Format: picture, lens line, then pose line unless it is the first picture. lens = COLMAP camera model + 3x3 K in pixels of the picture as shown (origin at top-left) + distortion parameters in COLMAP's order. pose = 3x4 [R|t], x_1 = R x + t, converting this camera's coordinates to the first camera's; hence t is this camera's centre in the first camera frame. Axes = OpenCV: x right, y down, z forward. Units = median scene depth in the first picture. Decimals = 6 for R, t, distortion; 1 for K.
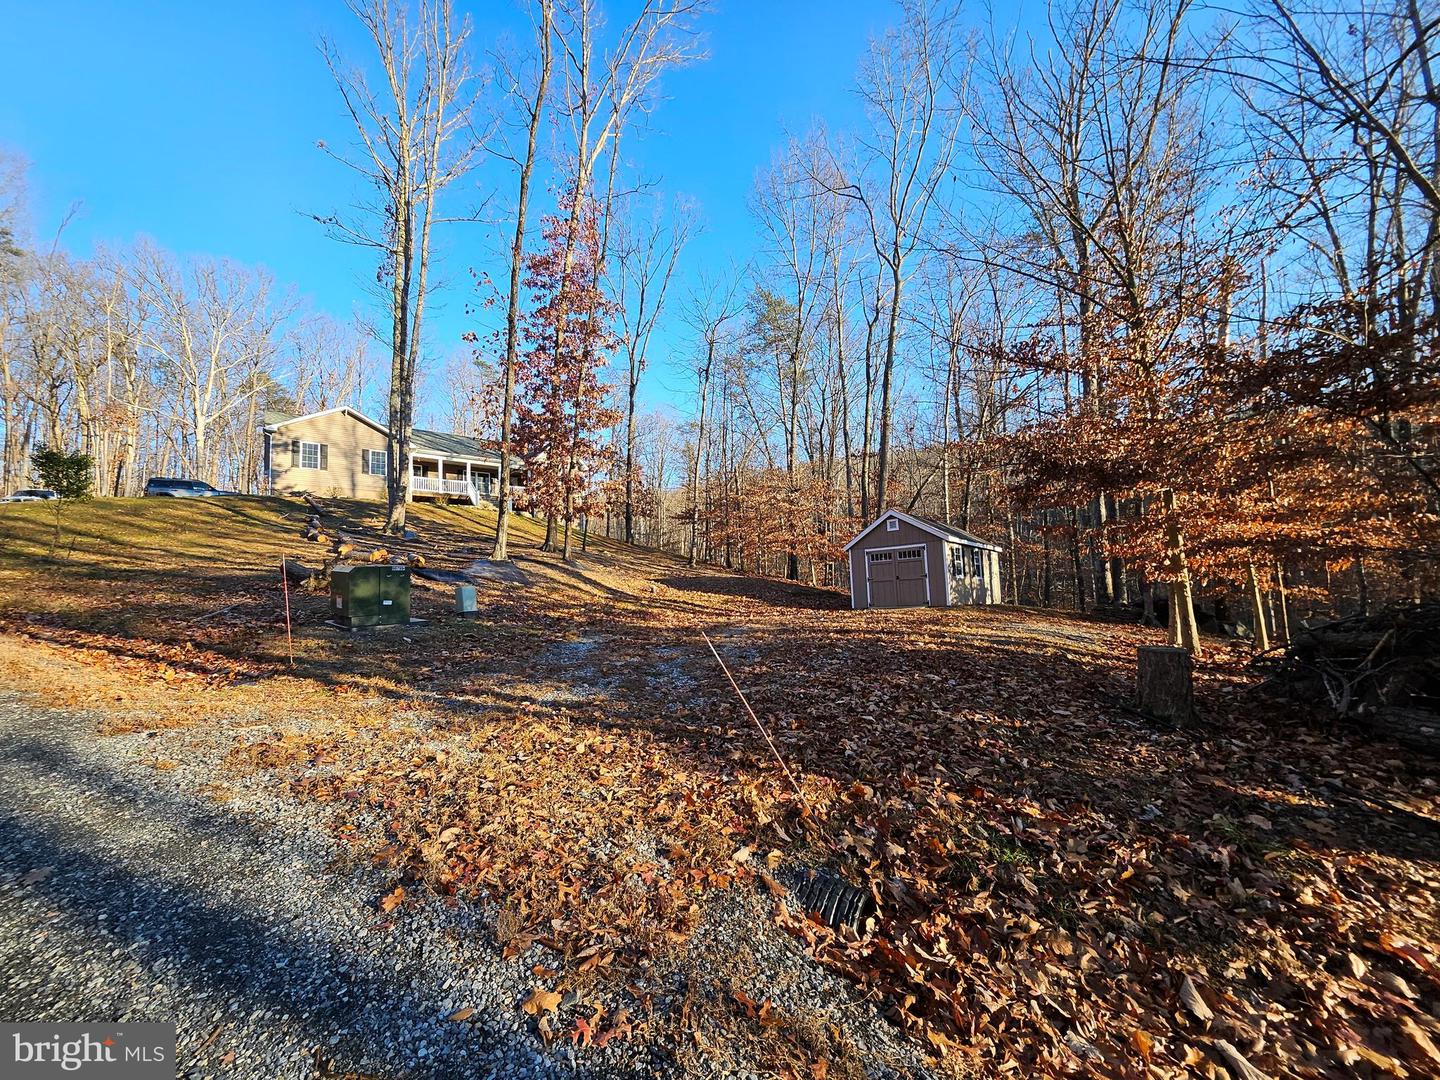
lens RADIAL K [[564.3, 0, 711.9], [0, 564.3, 551.4], [0, 0, 1]] dist [-0.000294, -0.000702]
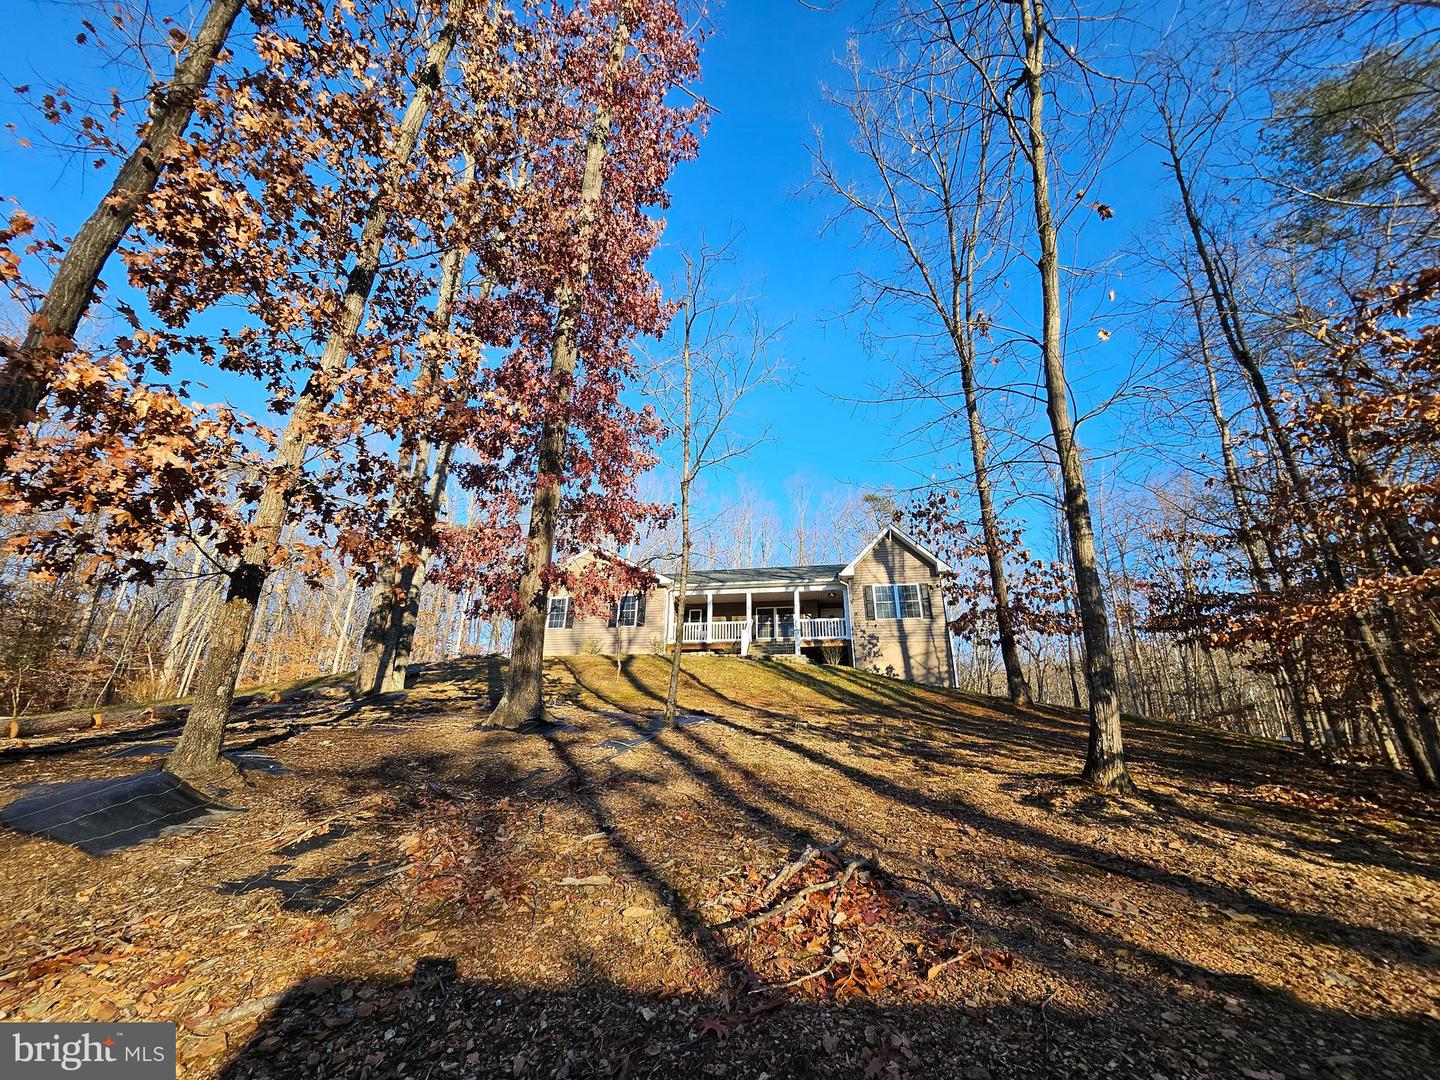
lens RADIAL K [[568.2, 0, 711.0], [0, 568.2, 566.4], [0, 0, 1]] dist [0.001474, -0.000079]
pose [[0.660668, -0.228681, -0.714999, 0.047872], [0.018331, 0.957101, -0.289175, 0.008708], [0.750455, 0.177942, 0.636518, 1.030996]]
